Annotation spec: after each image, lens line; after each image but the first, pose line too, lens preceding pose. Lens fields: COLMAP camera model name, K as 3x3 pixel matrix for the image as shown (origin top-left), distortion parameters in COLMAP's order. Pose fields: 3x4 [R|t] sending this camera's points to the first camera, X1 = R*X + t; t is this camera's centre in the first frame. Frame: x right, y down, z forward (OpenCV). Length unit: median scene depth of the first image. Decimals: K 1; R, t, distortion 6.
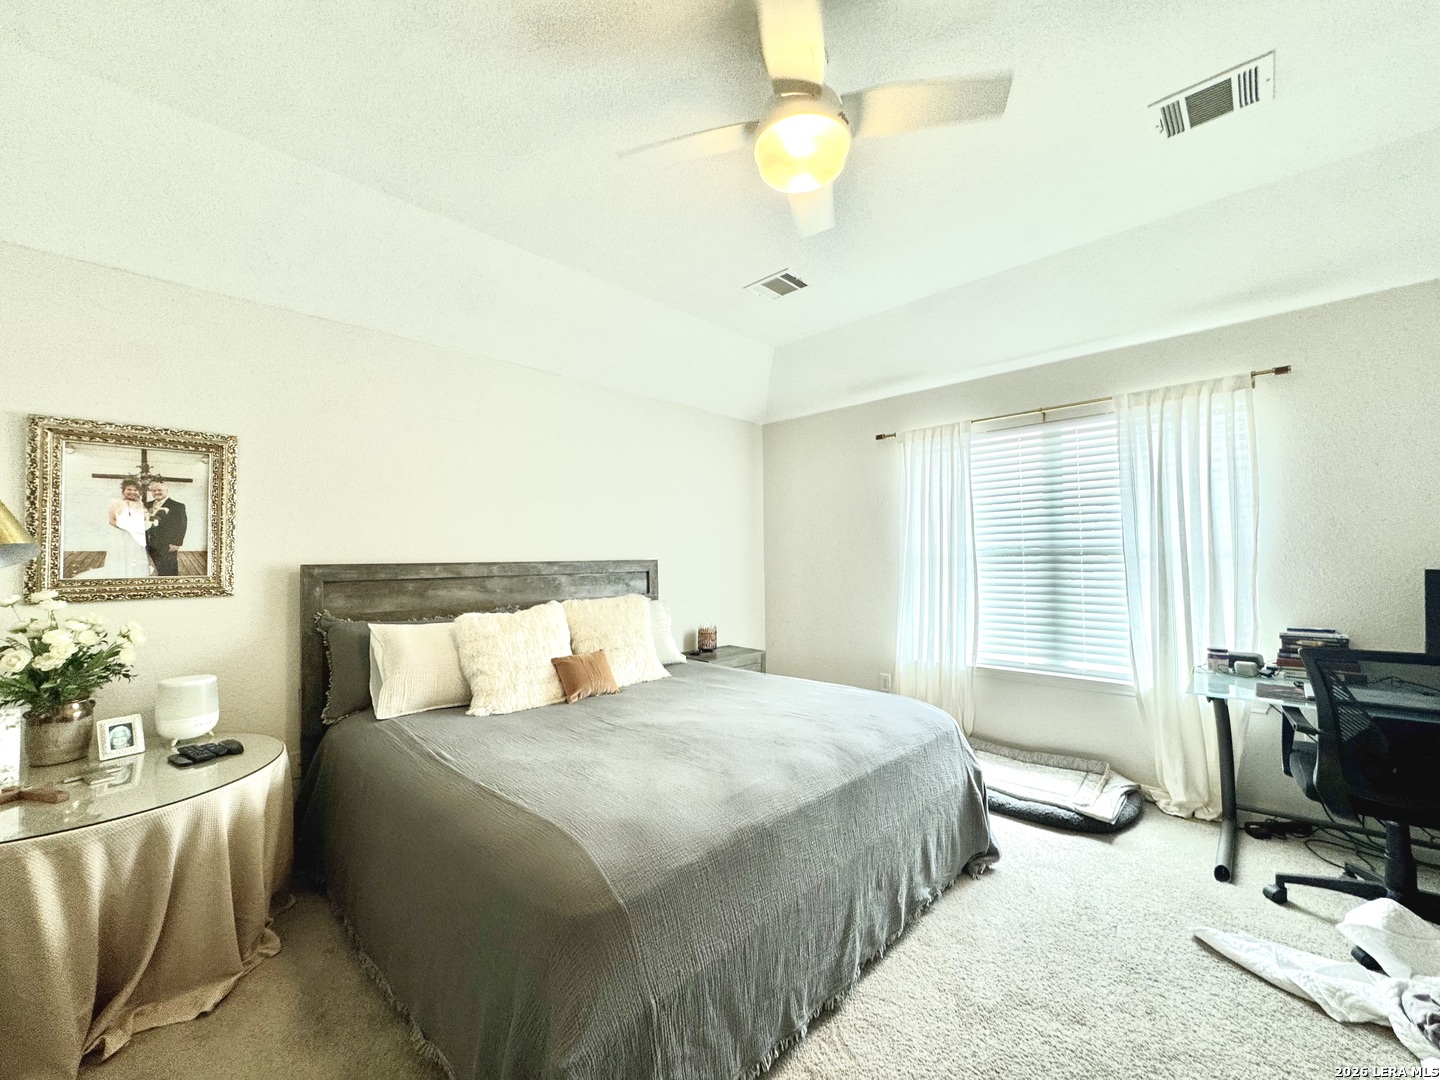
lens RADIAL K [[578.5, 0, 726.0], [0, 578.5, 547.7], [0, 0, 1]] dist [-0.000339, -0.000015]
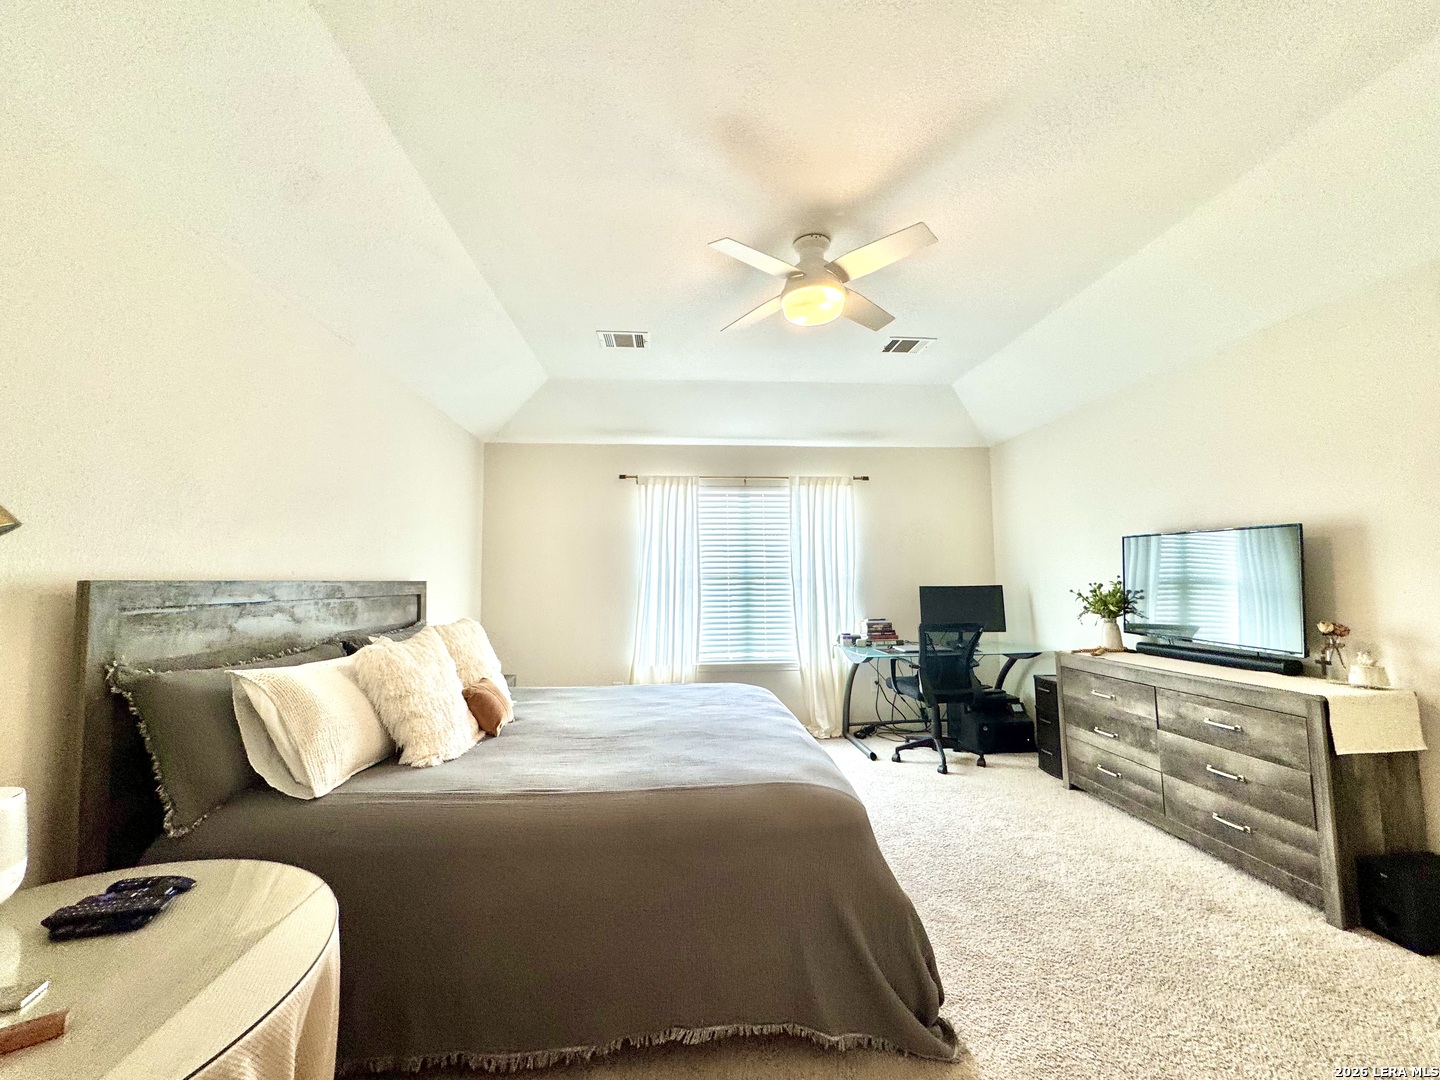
lens RADIAL K [[578.5, 0, 726.0], [0, 578.5, 547.7], [0, 0, 1]] dist [-0.000339, -0.000015]
pose [[0.661819, 0.049047, 0.748058, -0.622242], [-0.011851, 0.998417, -0.054977, 0.017062], [-0.749570, 0.027520, 0.661352, 0.108274]]
